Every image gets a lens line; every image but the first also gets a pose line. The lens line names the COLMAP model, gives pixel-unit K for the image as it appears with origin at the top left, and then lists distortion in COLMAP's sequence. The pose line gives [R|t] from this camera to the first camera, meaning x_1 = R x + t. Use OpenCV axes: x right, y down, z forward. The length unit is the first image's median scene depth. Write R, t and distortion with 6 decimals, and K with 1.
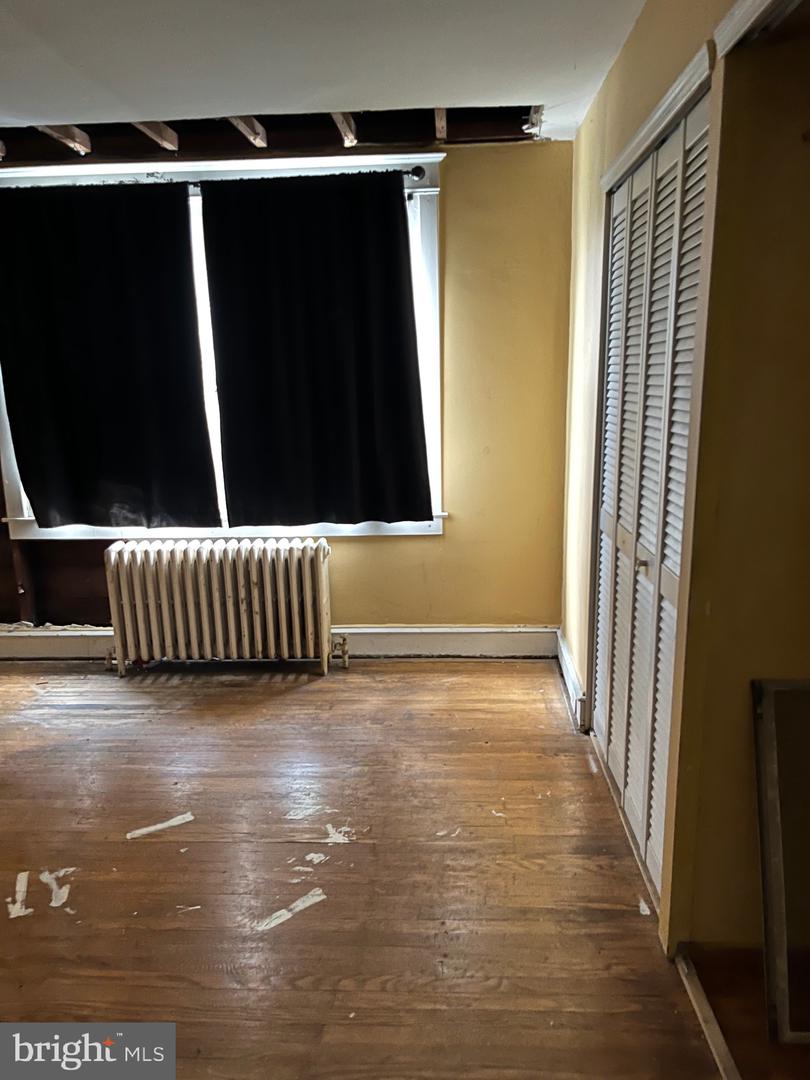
lens RADIAL K [[824.9, 0, 408.8], [0, 824.9, 541.5], [0, 0, 1]] dist [0.029240, -0.006179]
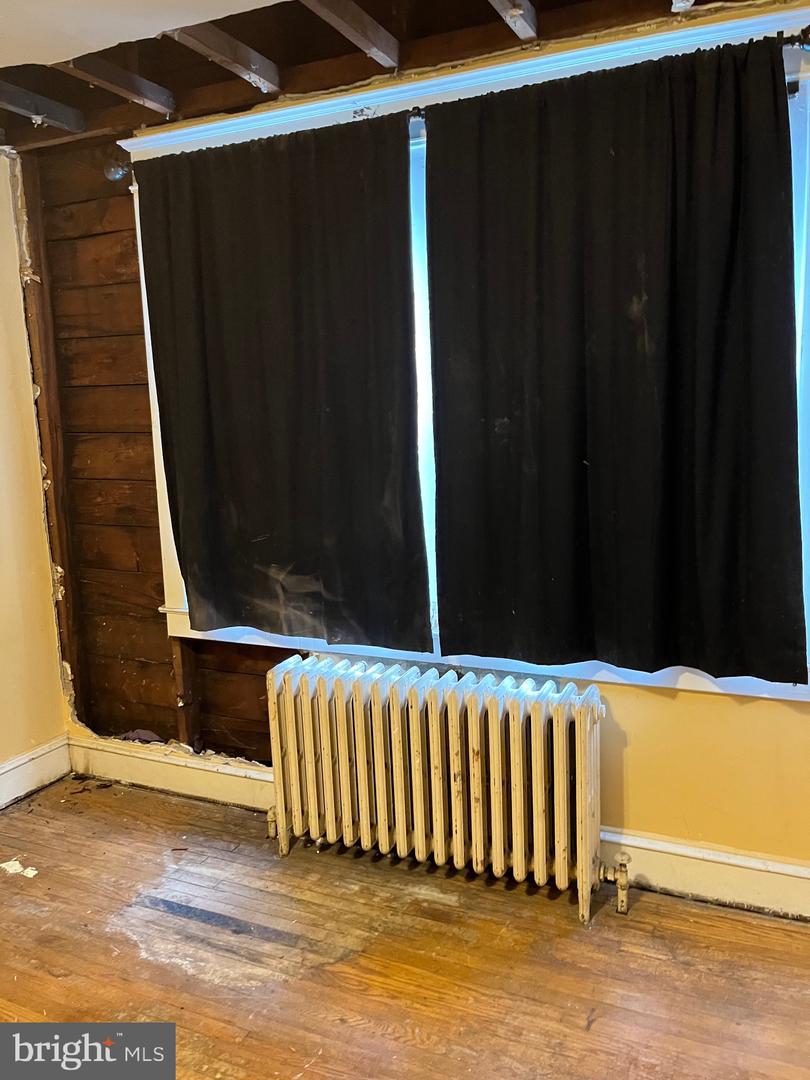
lens RADIAL K [[824.9, 0, 406.0], [0, 824.9, 542.7], [0, 0, 1]] dist [0.029240, -0.006179]
pose [[0.937347, 0.049354, -0.344883, -0.031423], [-0.061681, 0.997786, -0.024855, -0.085279], [0.342893, 0.044570, 0.938316, 0.399289]]
